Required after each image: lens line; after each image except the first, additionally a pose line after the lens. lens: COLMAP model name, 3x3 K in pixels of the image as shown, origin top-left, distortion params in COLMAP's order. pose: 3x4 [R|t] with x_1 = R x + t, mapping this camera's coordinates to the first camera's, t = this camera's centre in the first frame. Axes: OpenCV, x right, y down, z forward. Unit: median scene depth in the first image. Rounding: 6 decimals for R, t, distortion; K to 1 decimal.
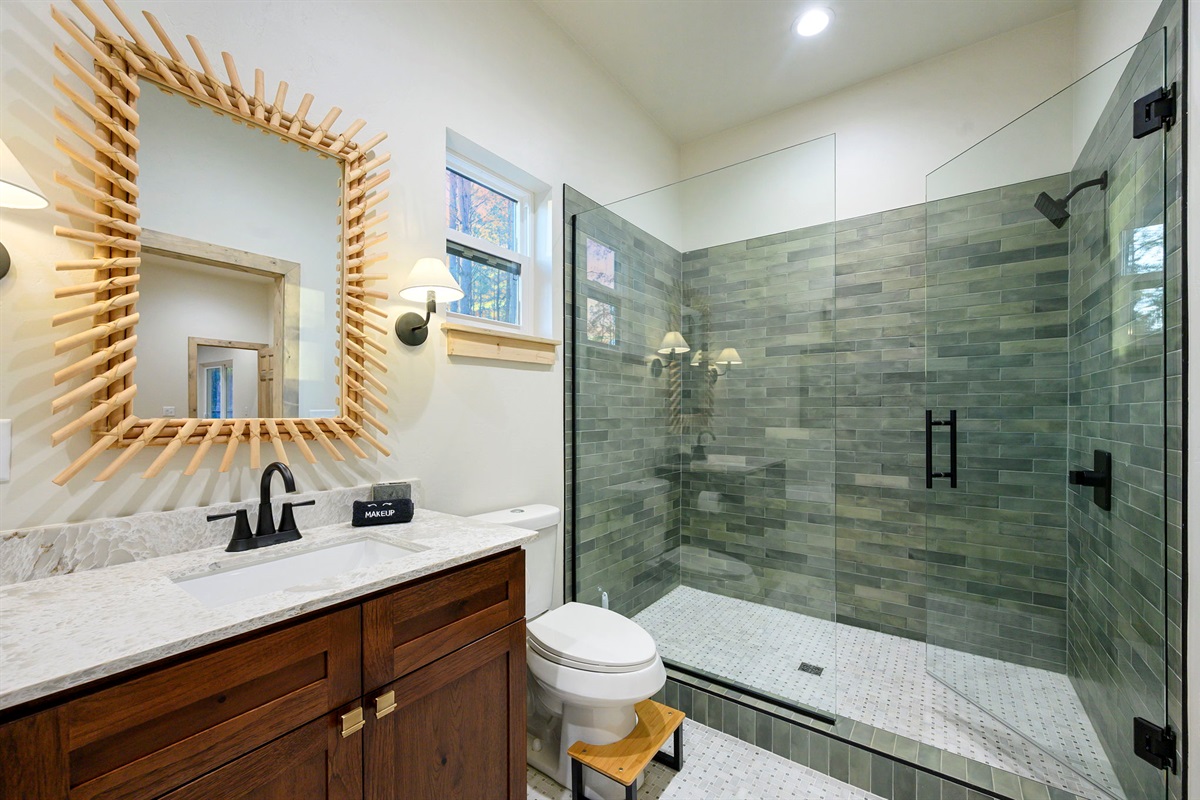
lens RADIAL K [[482.3, 0, 599.3], [0, 482.3, 412.4], [0, 0, 1]] dist [-0.001888, 0.000007]
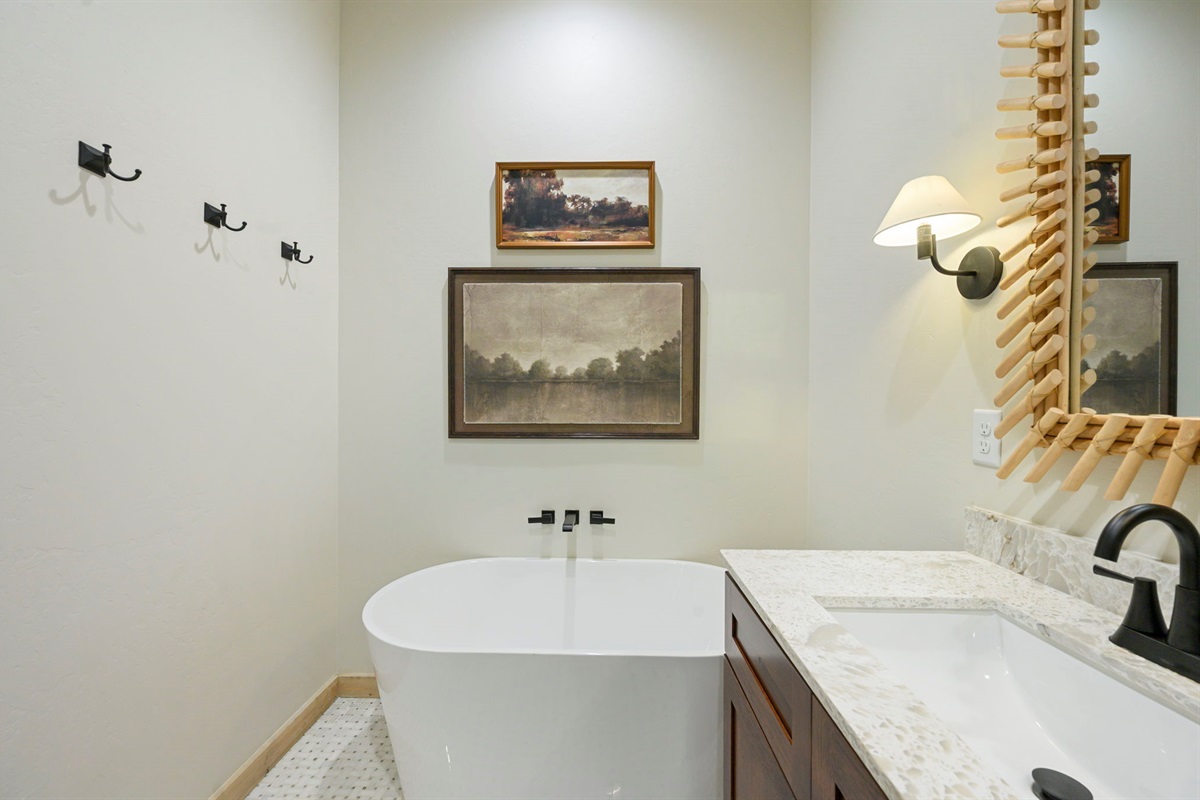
lens RADIAL K [[477.9, 0, 598.9], [0, 477.9, 404.0], [0, 0, 1]] dist [0.000794, 0.000143]
pose [[-0.820677, 0.002362, -0.571388, 0.084183], [-0.002890, 0.999962, 0.008285, -0.004888], [0.571386, 0.008451, -0.820638, 0.899955]]
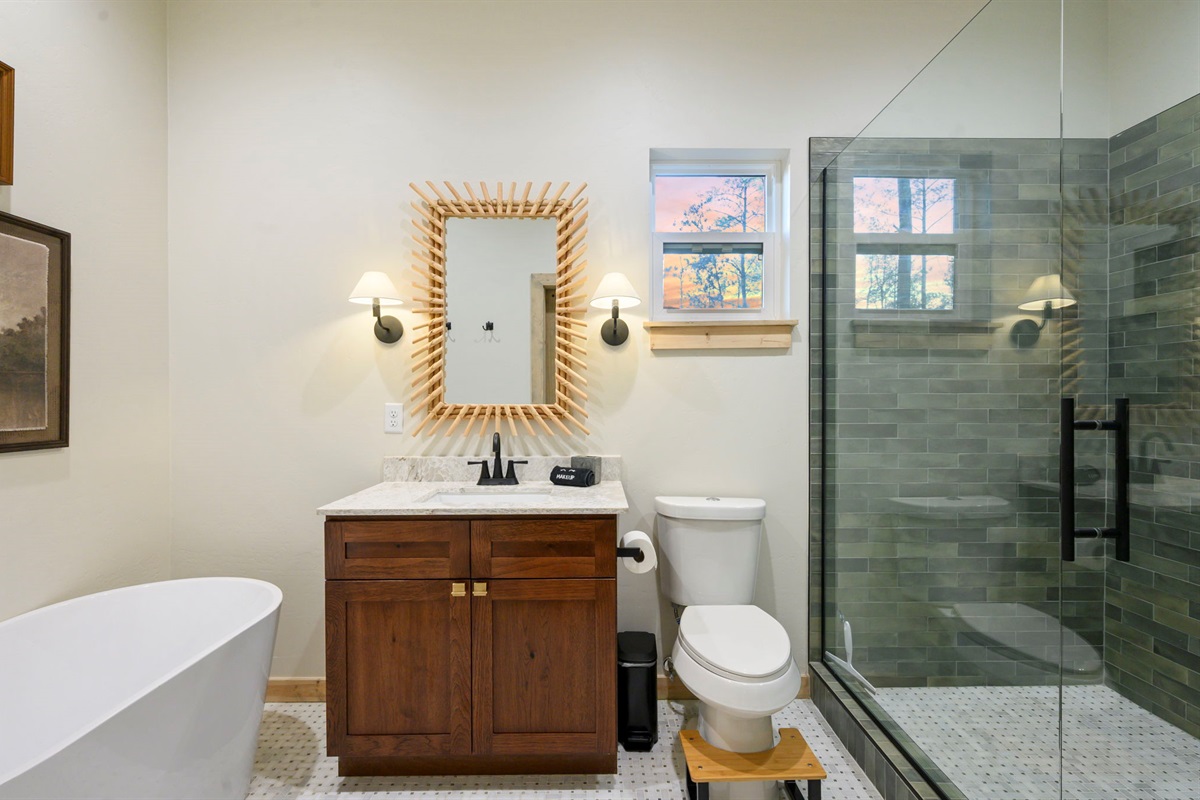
lens RADIAL K [[554.7, 0, 600.0], [0, 554.7, 400.0], [0, 0, 1]] dist [-0.000471, -0.000341]
pose [[0.593614, 0.002788, -0.804745, 0.816185], [-0.001484, 0.999996, 0.002370, -0.005523], [0.804749, -0.000213, 0.593615, 0.167555]]
